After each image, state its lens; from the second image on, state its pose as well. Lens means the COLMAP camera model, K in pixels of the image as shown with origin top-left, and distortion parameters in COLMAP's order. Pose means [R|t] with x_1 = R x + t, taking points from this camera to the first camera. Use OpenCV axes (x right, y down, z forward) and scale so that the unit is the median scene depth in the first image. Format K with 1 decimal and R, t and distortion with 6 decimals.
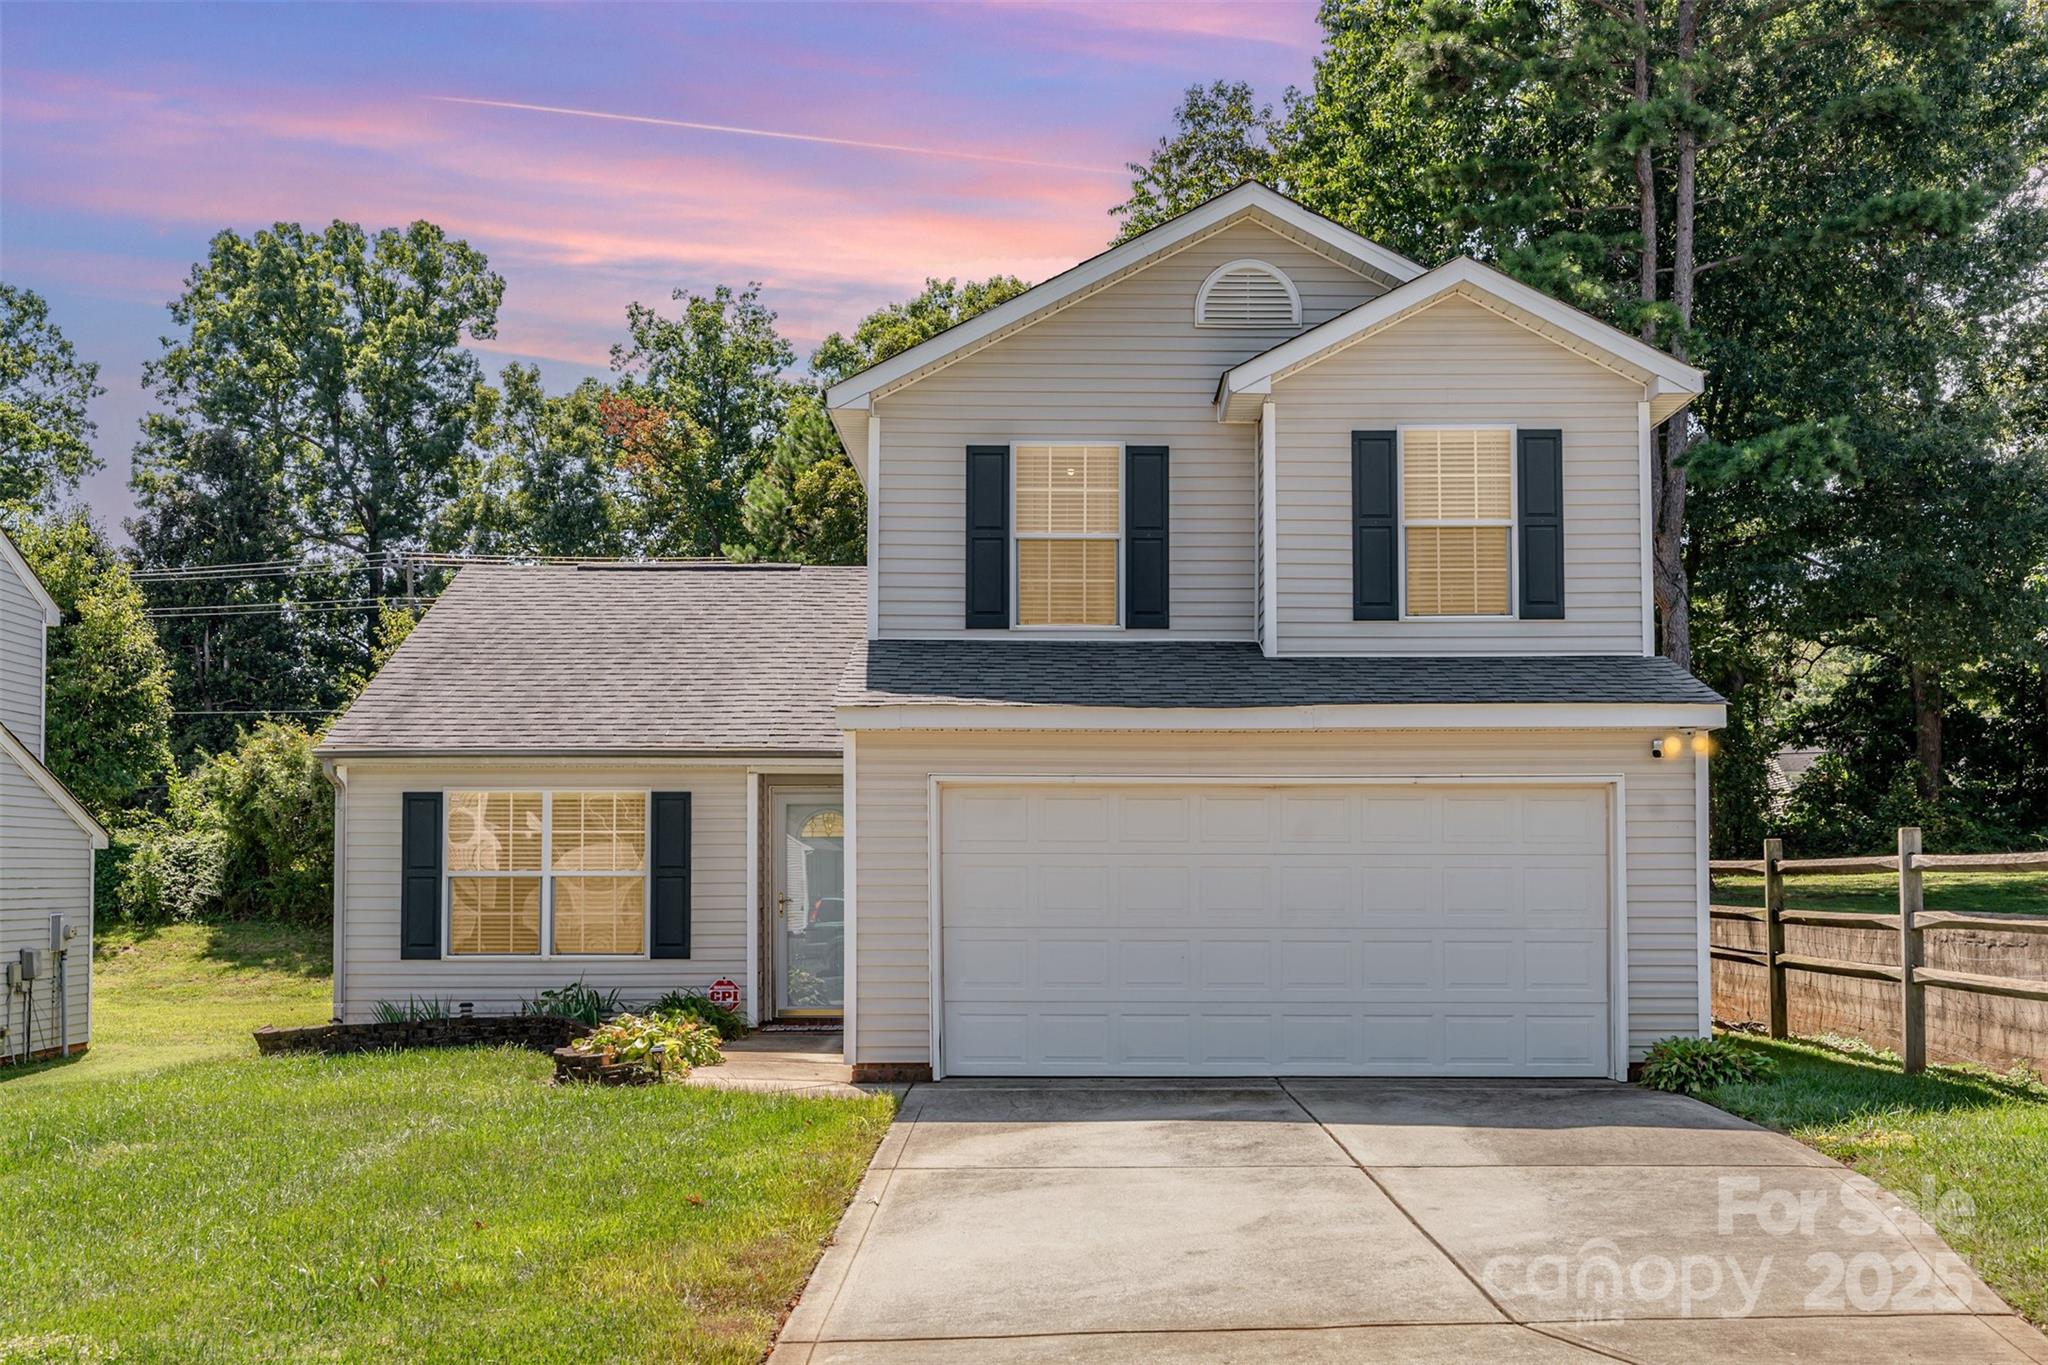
lens RADIAL K [[2048.5, 0, 1017.6], [0, 2048.5, 664.3], [0, 0, 1]] dist [0.000478, 0.000000]
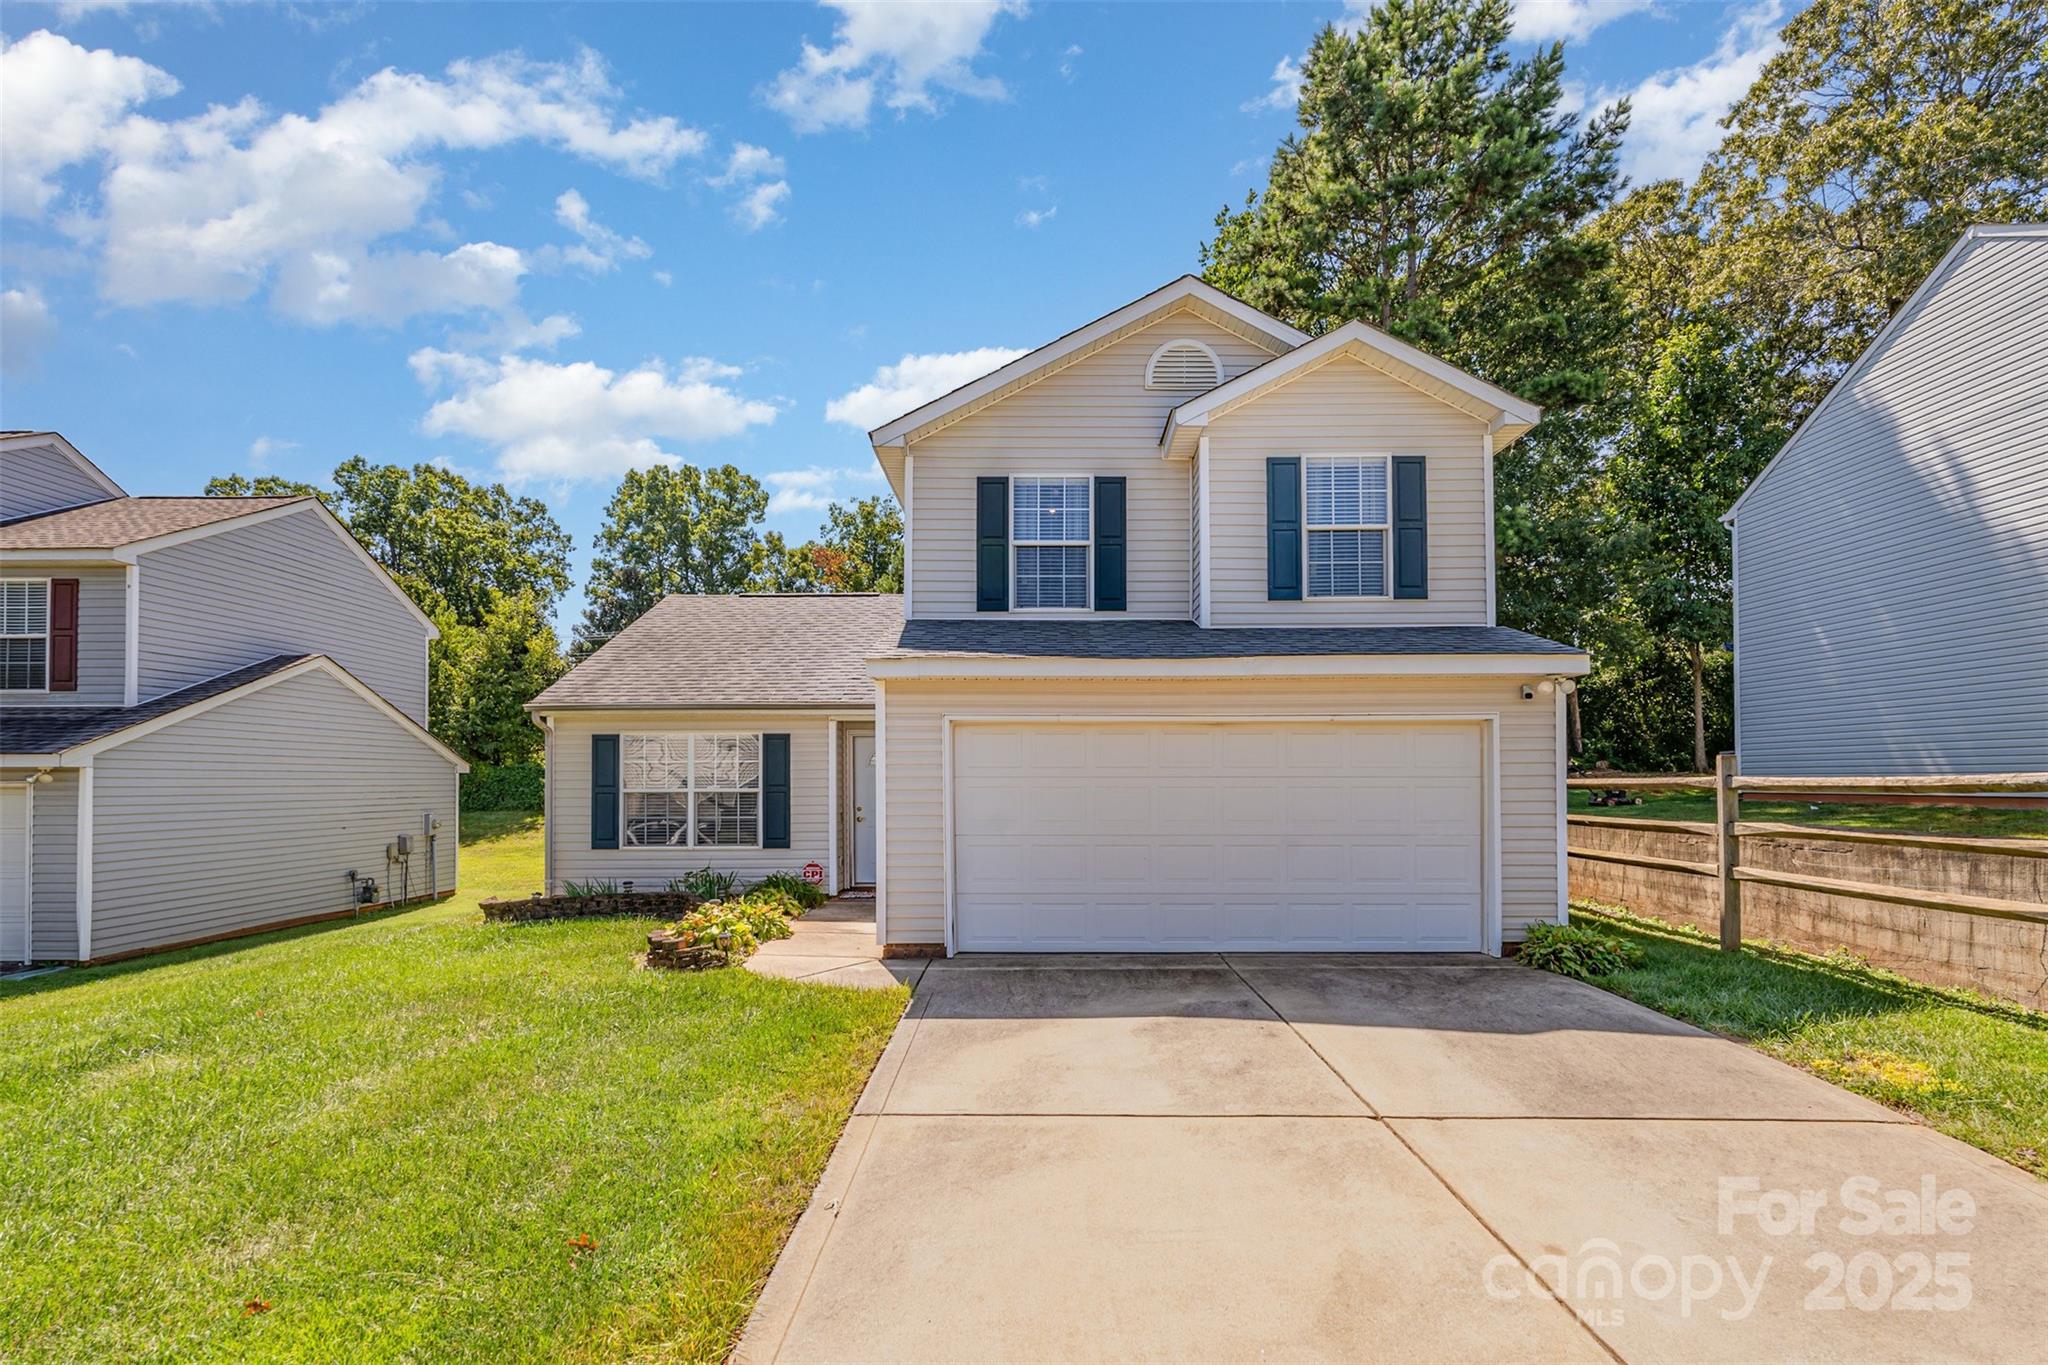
lens RADIAL K [[914.6, 0, 1027.7], [0, 914.6, 726.8], [0, 0, 1]] dist [0.001223, 0.000205]
pose [[0.999970, -0.002173, 0.007452, 0.003617], [0.001850, 0.999074, 0.042986, 0.033139], [-0.007539, -0.042971, 0.999048, 0.390348]]
